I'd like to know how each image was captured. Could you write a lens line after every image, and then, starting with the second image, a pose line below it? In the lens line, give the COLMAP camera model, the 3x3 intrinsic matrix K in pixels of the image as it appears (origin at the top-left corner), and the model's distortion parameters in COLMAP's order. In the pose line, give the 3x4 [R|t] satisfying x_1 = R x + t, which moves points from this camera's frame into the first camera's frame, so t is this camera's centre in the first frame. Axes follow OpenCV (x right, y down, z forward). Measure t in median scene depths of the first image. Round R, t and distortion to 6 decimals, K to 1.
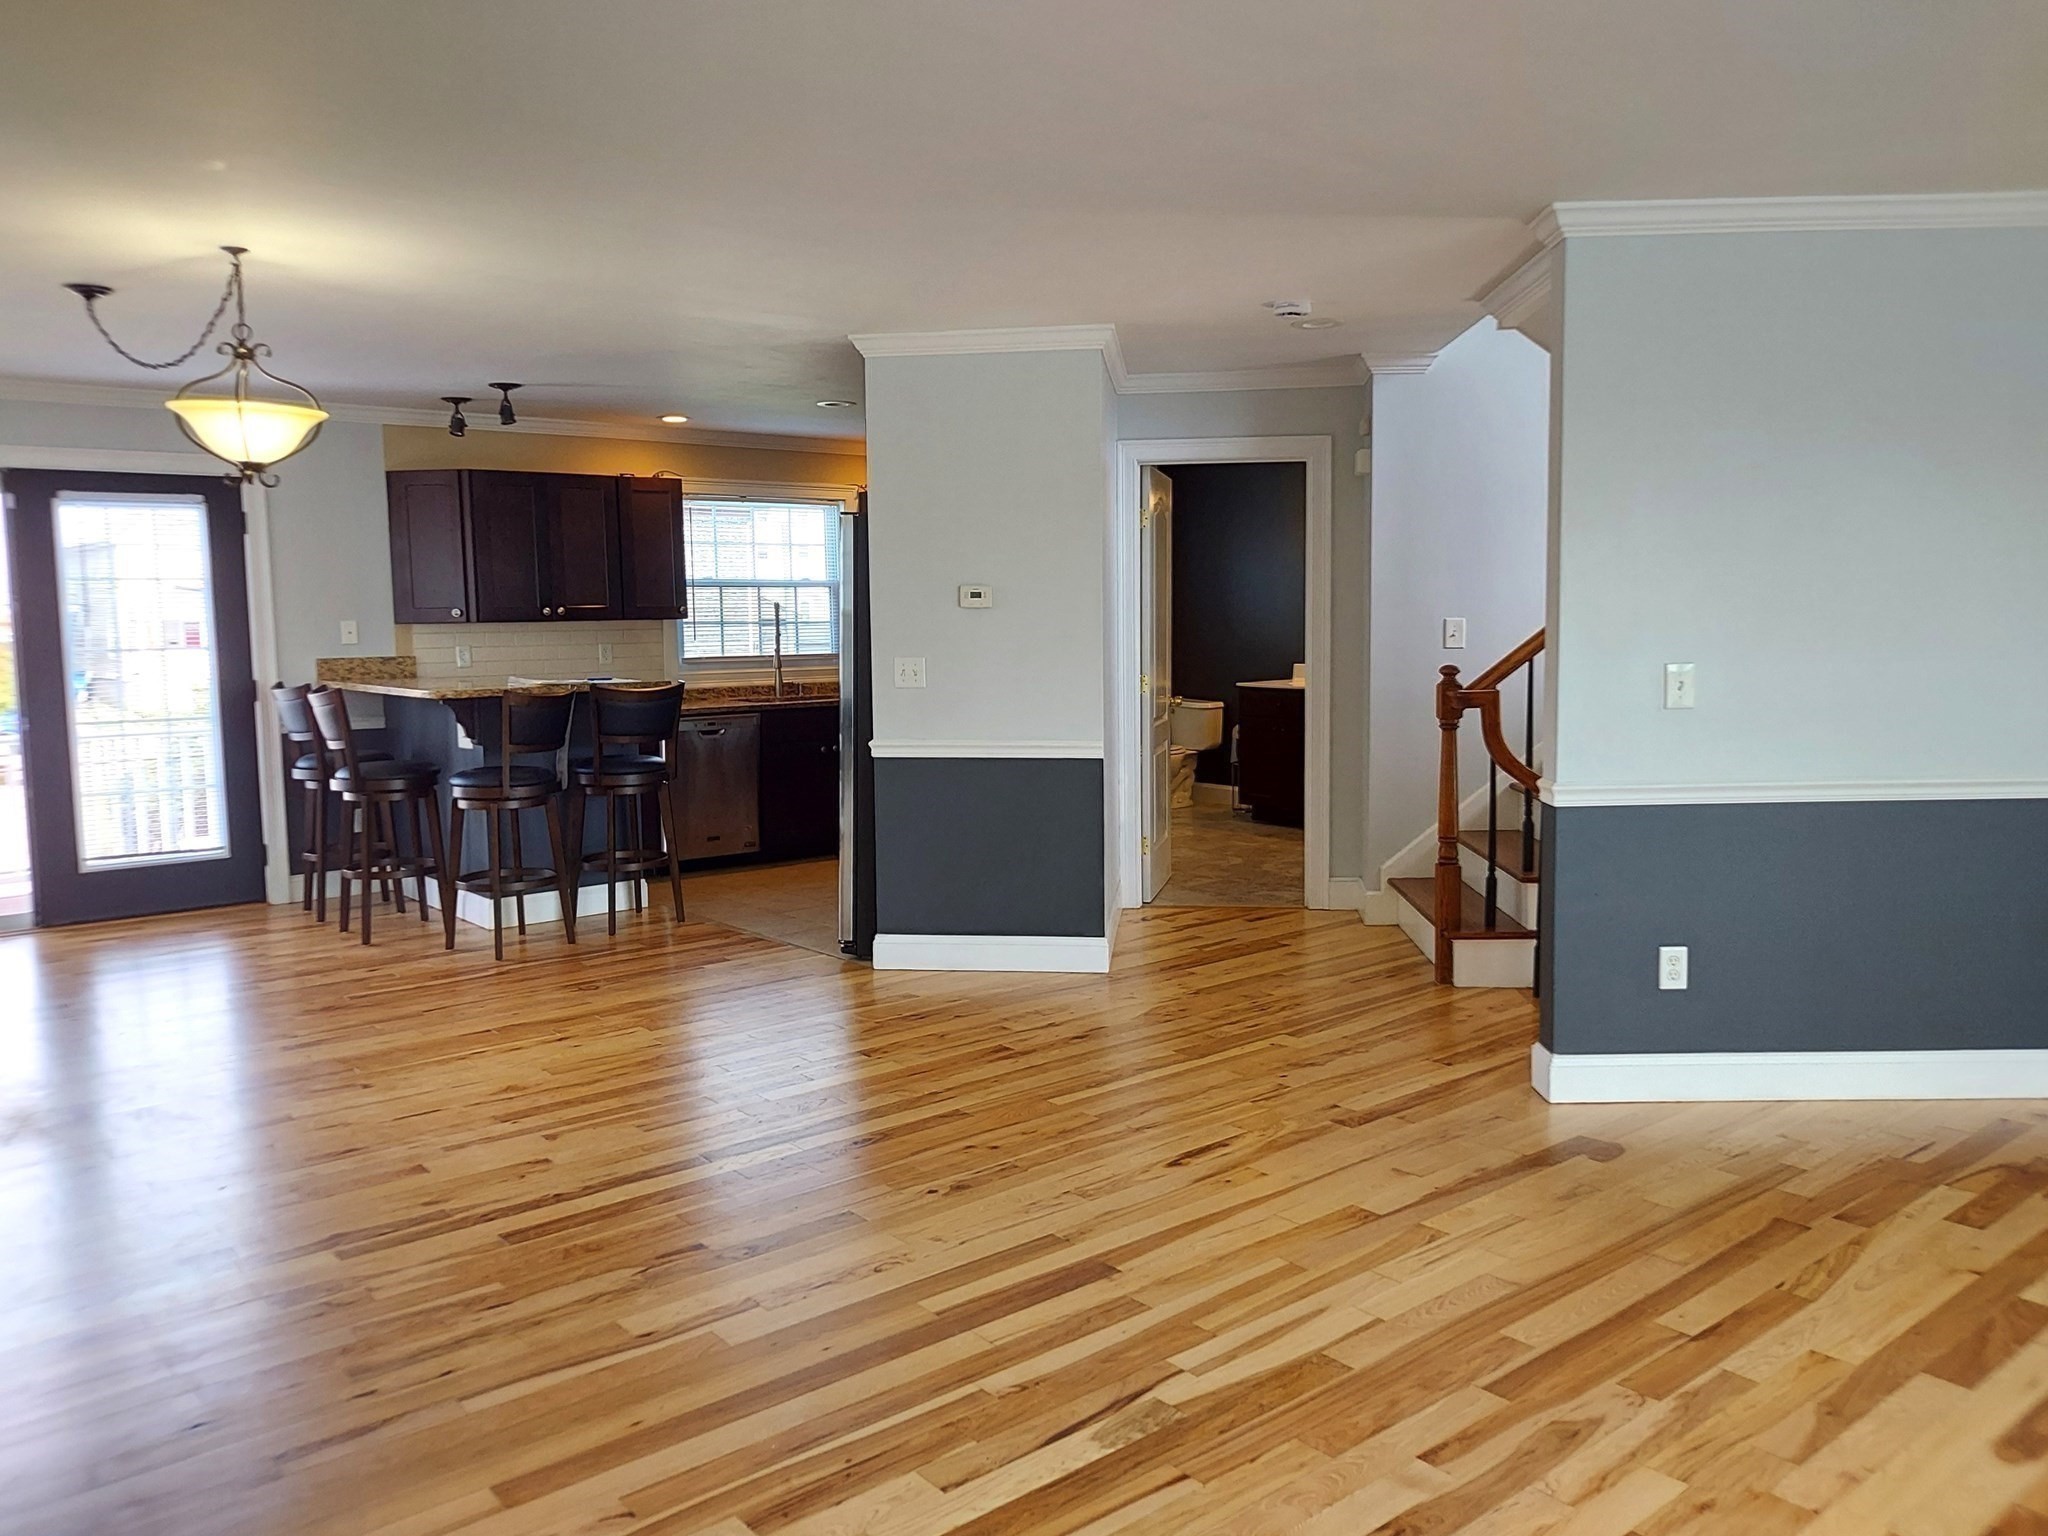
lens RADIAL K [[1549.5, 0, 1024.0], [0, 1549.5, 768.0], [0, 0, 1]] dist [0.009482, 0.004215]
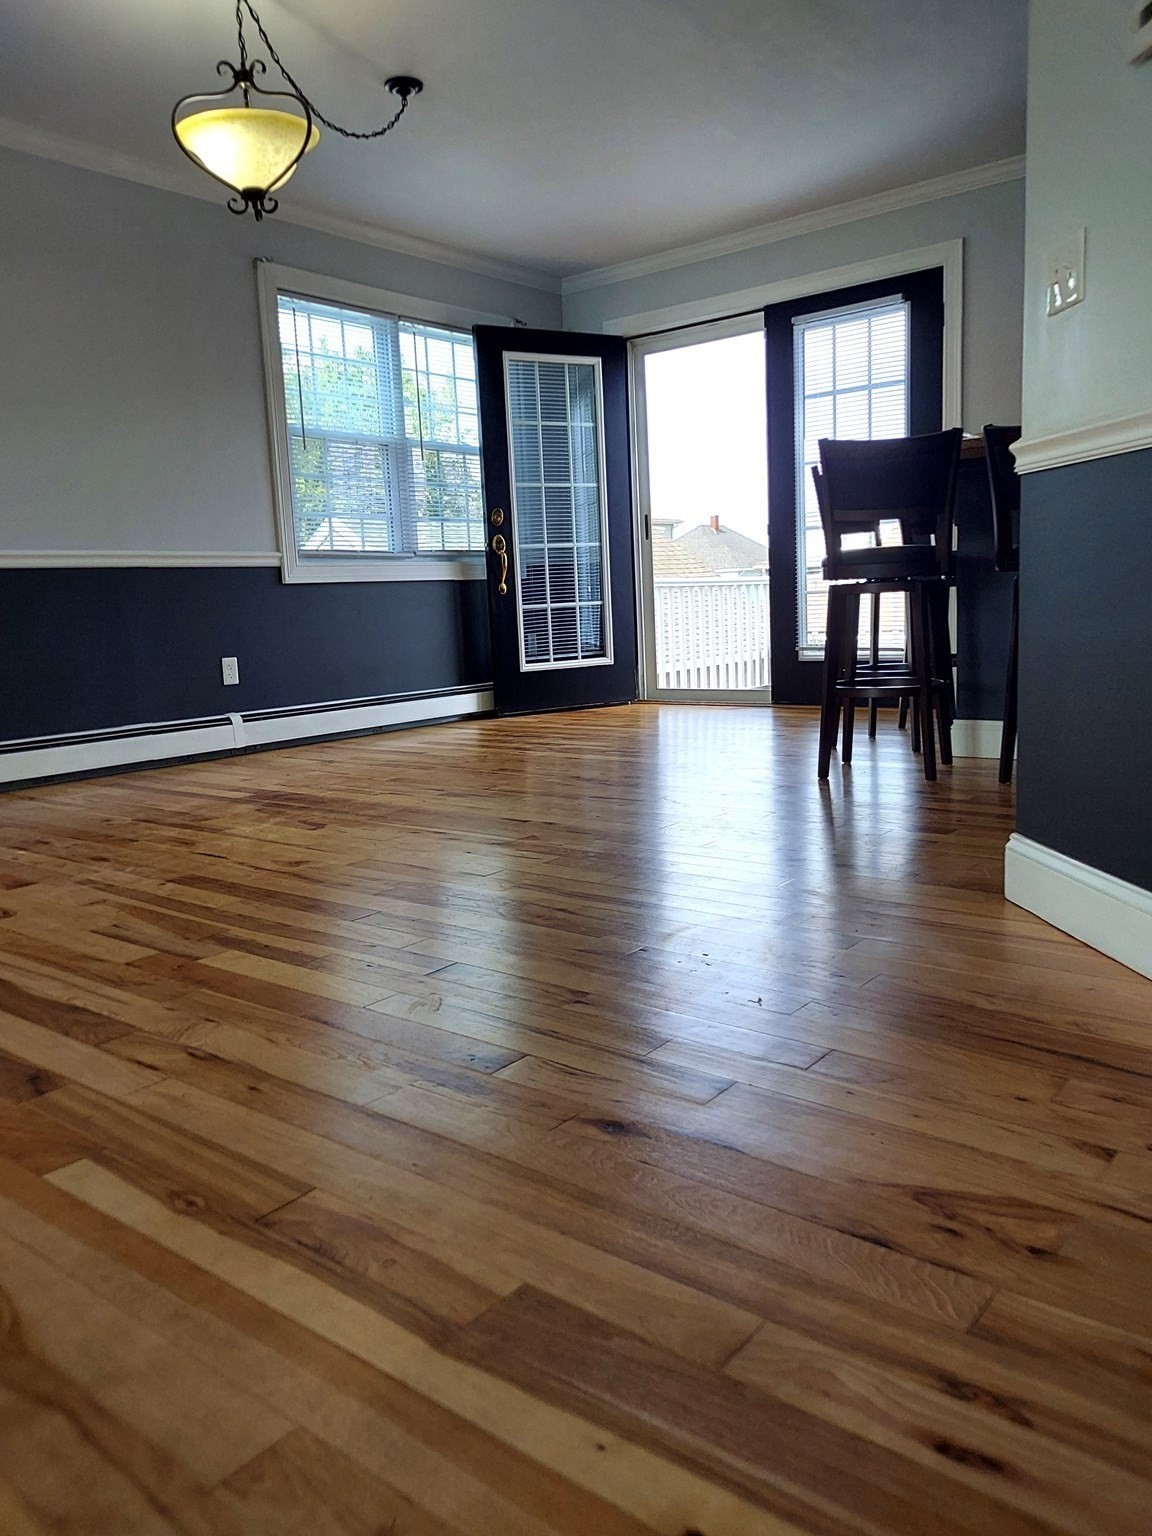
lens RADIAL K [[1162.1, 0, 576.0], [0, 1162.1, 768.0], [0, 0, 1]] dist [0.009482, 0.004215]
pose [[0.192005, 0.148091, -0.970156, 0.283320], [-0.058340, 0.988523, 0.139349, 0.048248], [0.979658, 0.029844, 0.198441, 0.901908]]
